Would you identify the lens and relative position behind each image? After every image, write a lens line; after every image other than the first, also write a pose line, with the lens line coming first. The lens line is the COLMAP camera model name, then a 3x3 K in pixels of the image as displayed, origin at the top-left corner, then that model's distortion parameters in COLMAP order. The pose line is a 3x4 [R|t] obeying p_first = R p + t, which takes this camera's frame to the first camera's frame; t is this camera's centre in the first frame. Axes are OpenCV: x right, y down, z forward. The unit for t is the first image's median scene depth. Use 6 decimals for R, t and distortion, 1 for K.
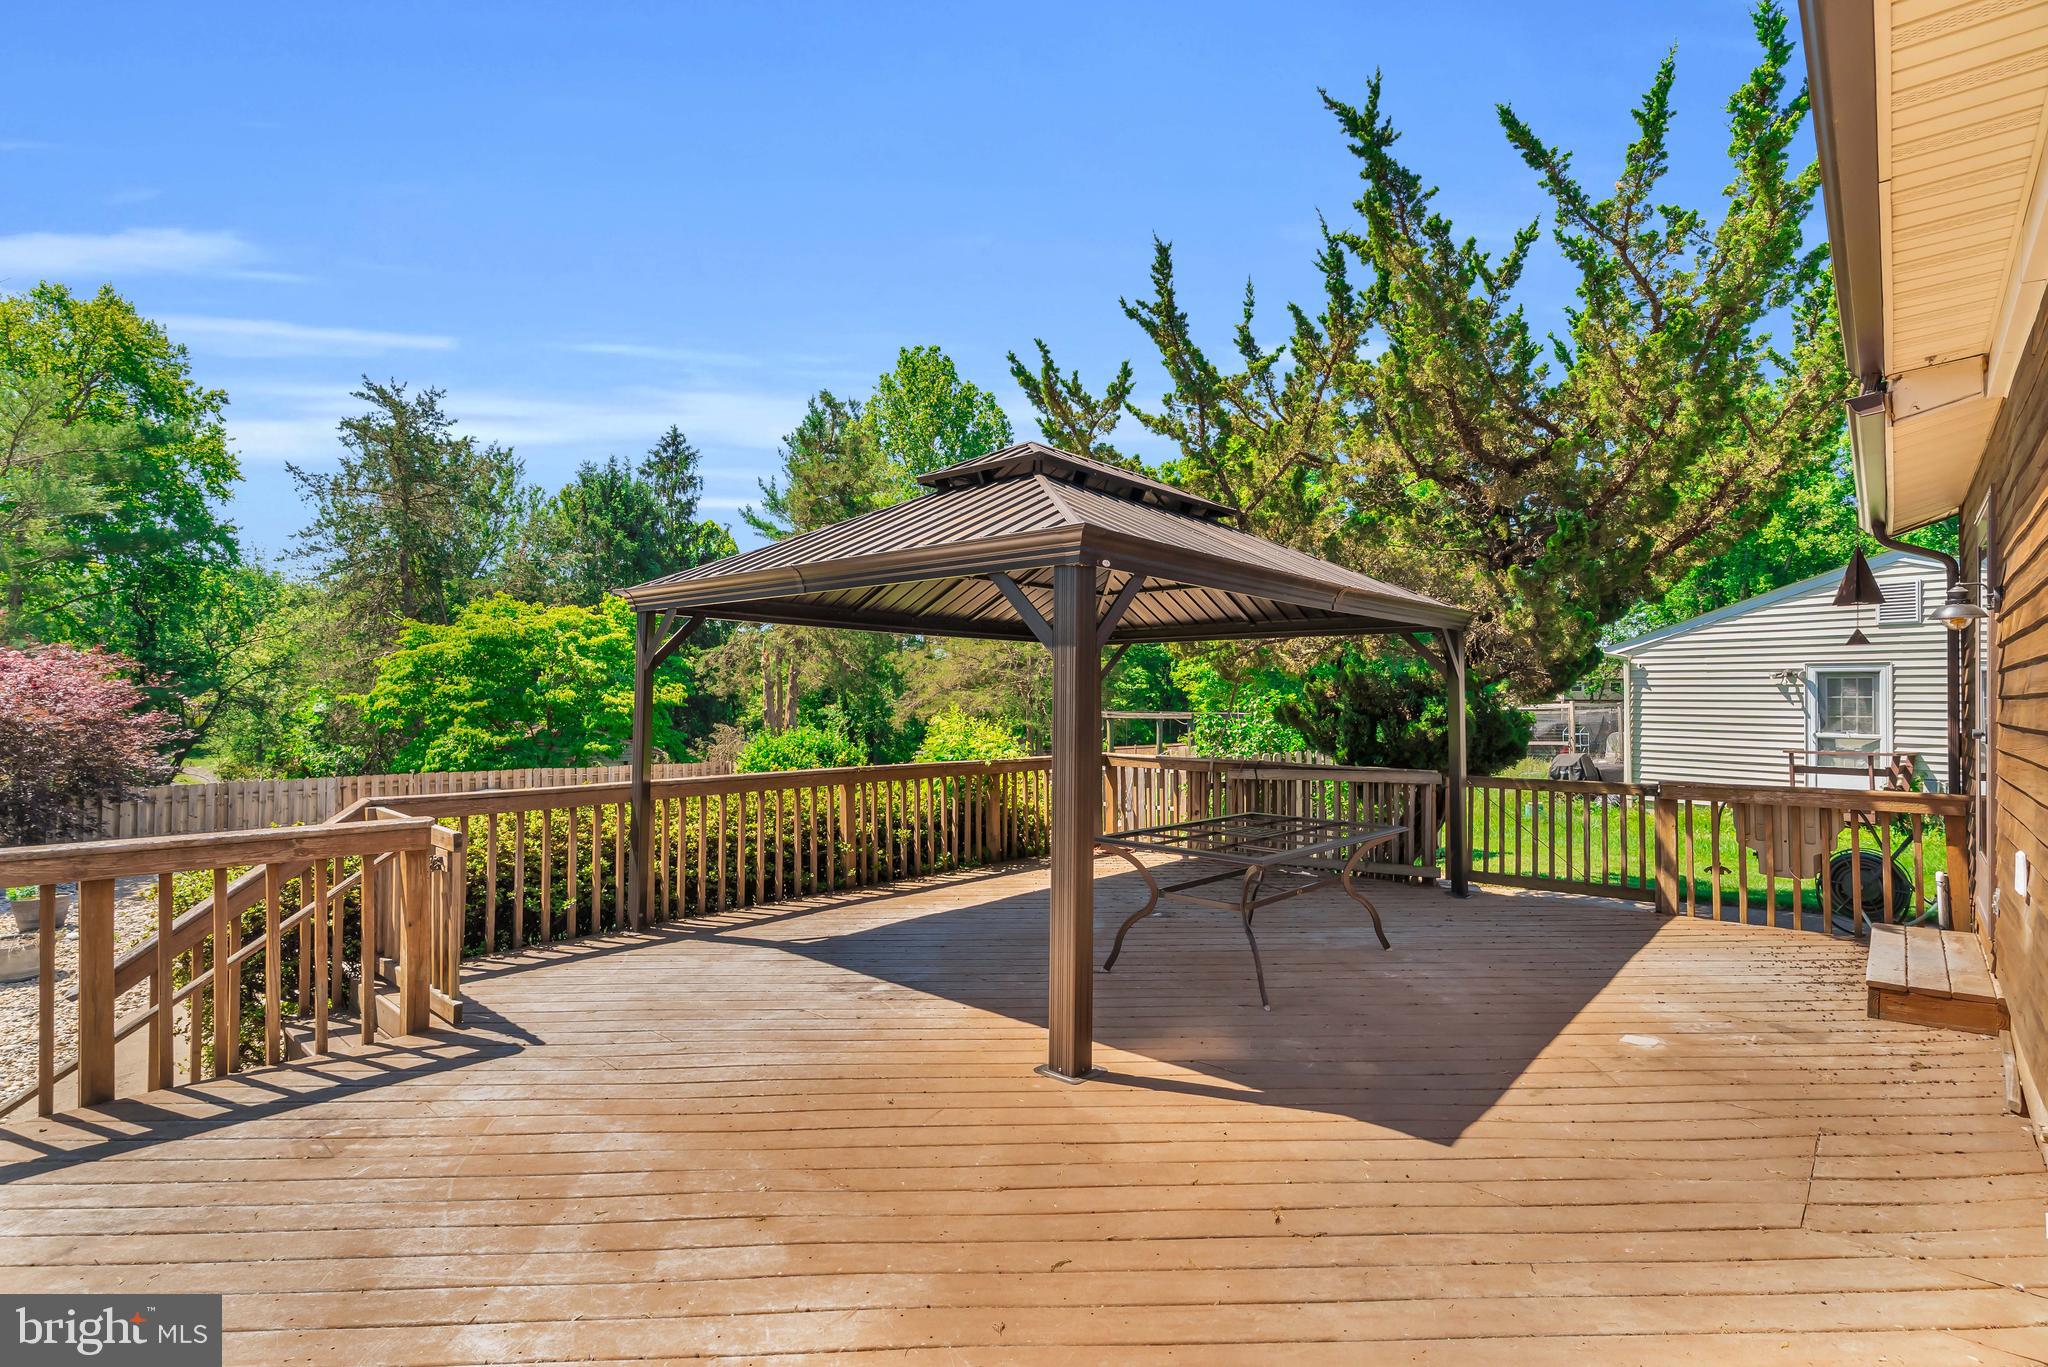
lens RADIAL K [[995.9, 0, 1019.9], [0, 995.9, 675.3], [0, 0, 1]] dist [0.002967, 0.001312]
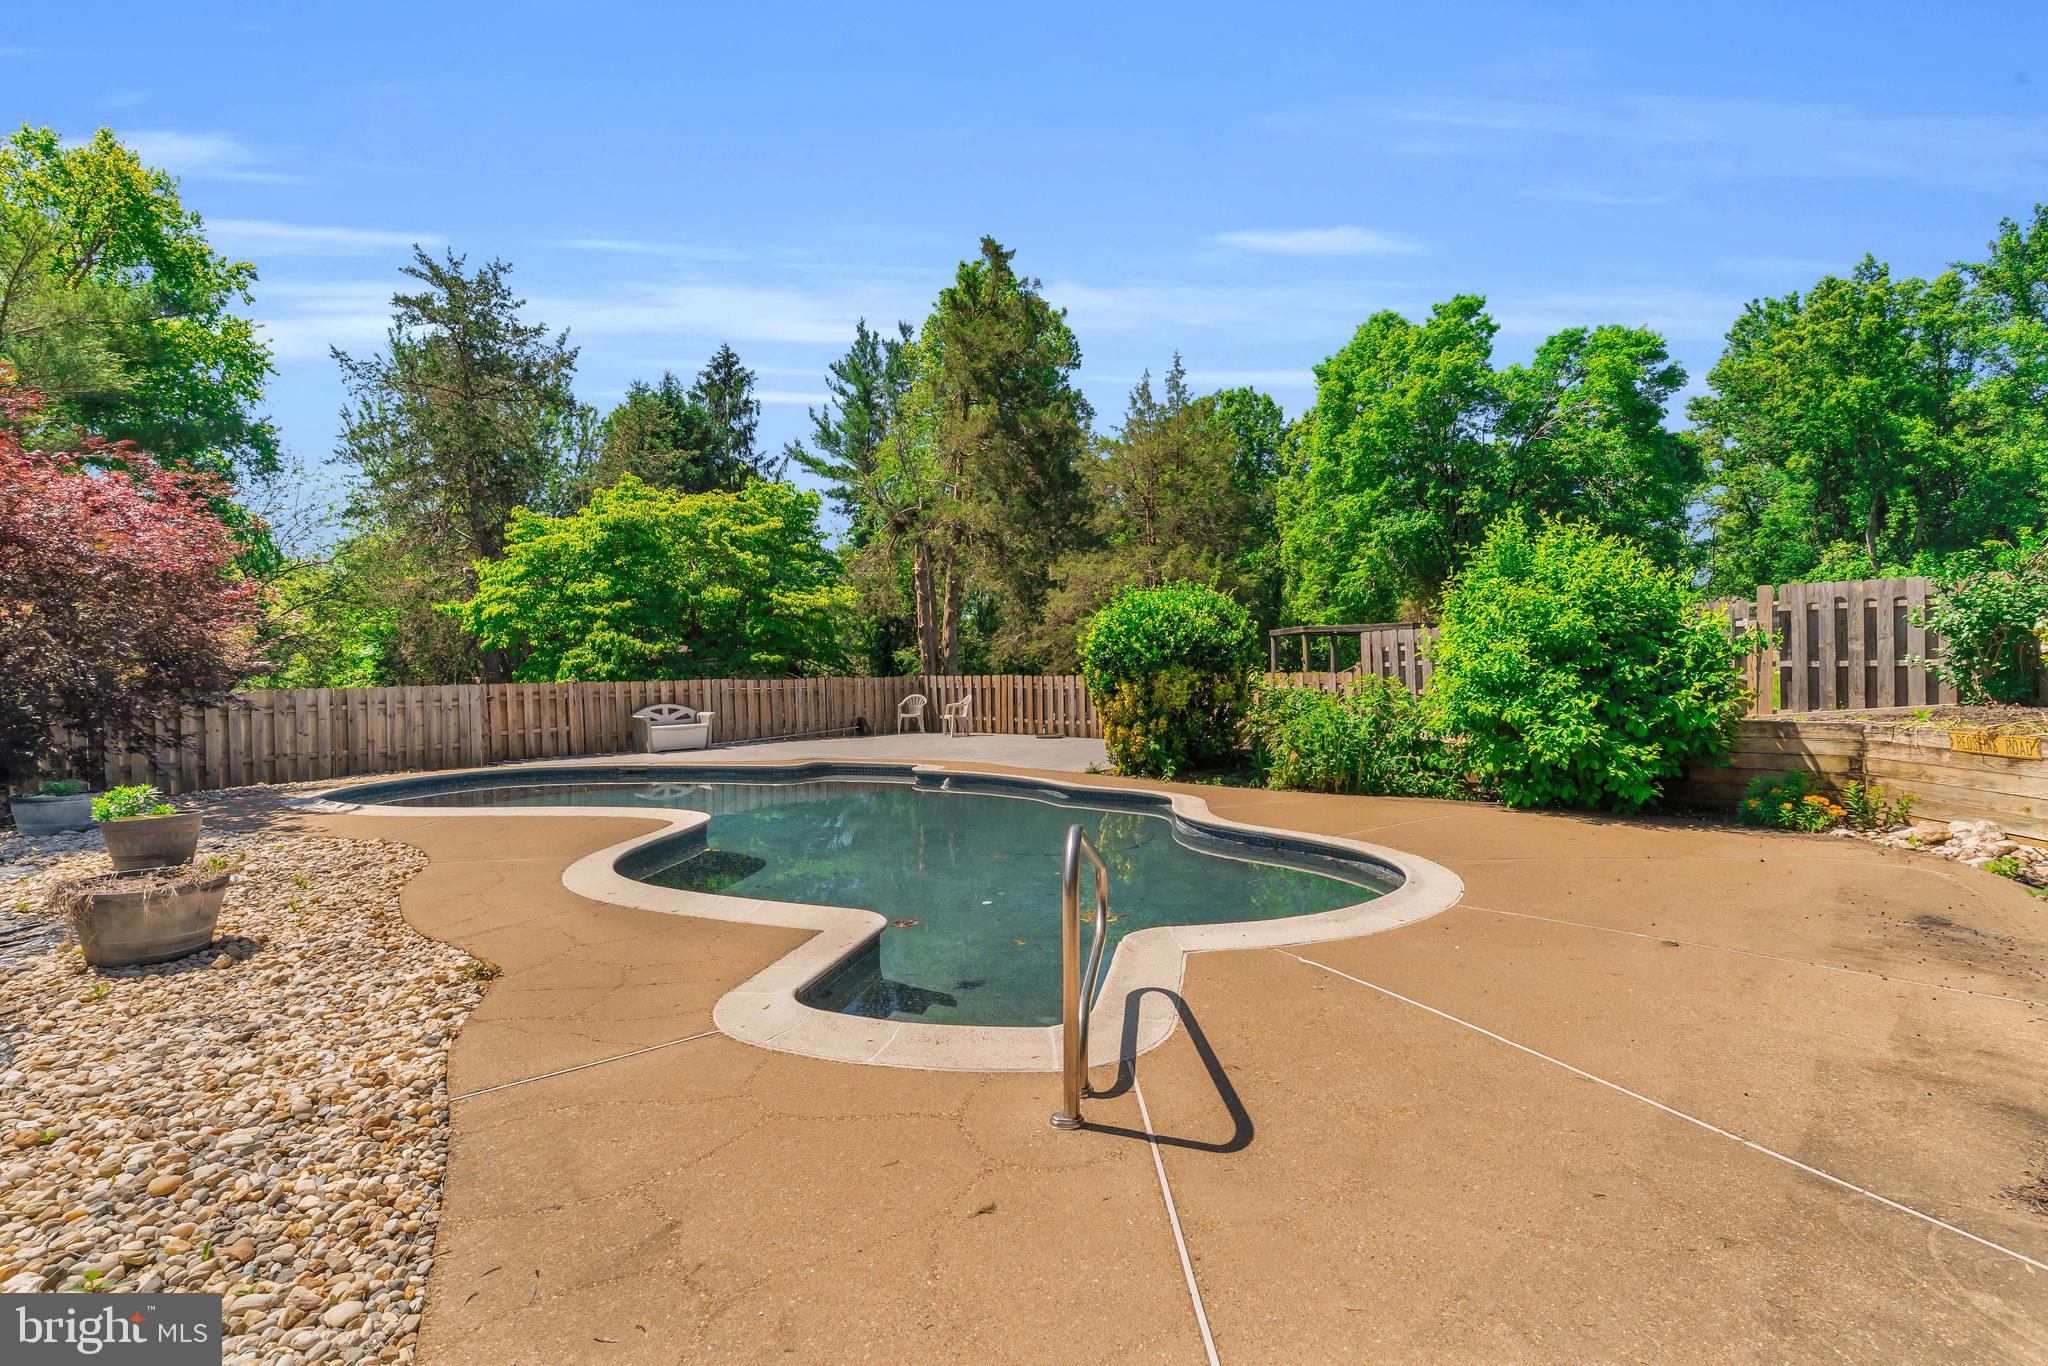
lens RADIAL K [[995.9, 0, 1025.2], [0, 995.9, 671.8], [0, 0, 1]] dist [0.002967, 0.001312]
pose [[0.999680, -0.023156, 0.010230, -0.159870], [0.022820, 0.999233, 0.031808, 0.043880], [-0.010958, -0.031564, 0.999442, 0.141131]]
